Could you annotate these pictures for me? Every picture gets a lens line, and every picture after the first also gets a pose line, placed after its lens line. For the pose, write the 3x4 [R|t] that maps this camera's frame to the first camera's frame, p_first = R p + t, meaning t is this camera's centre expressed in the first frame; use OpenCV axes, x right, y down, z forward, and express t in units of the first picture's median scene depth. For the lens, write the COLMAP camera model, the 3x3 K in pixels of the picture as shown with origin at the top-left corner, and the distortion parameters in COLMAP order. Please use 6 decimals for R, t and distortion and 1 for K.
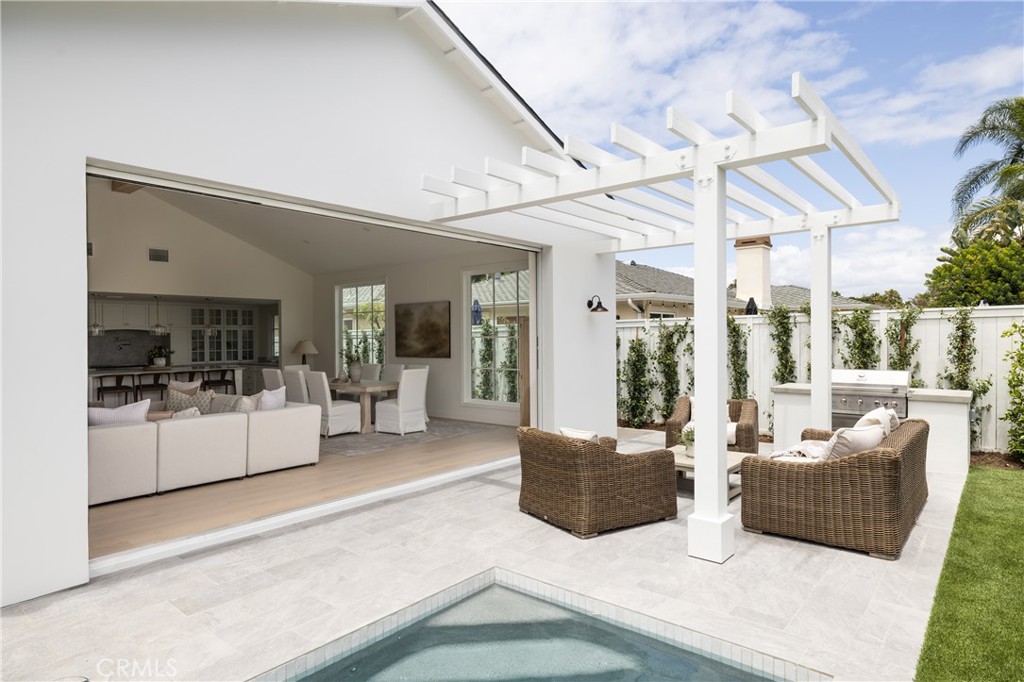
lens RADIAL K [[592.3, 0, 512.3], [0, 592.3, 339.6], [0, 0, 1]] dist [0.000640, -0.001125]
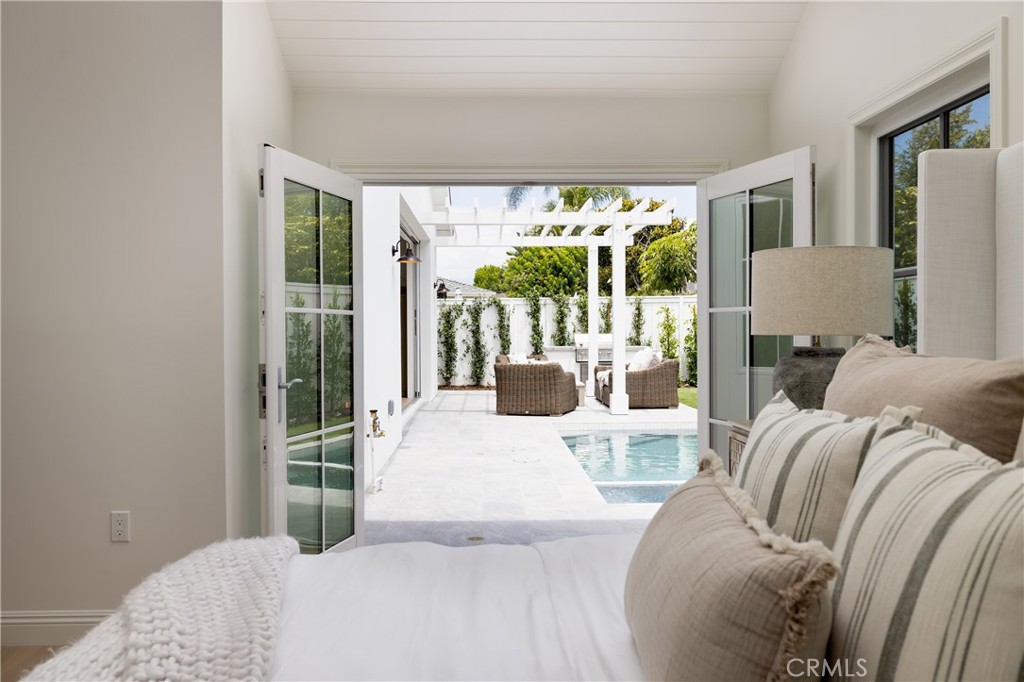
lens RADIAL K [[844.5, 0, 511.2], [0, 844.5, 339.3], [0, 0, 1]] dist [-0.000172, -0.000003]
pose [[0.744602, -0.005217, 0.667488, -0.878757], [0.002726, 0.999985, 0.004776, 0.043156], [-0.667503, -0.001736, 0.744605, -0.428535]]
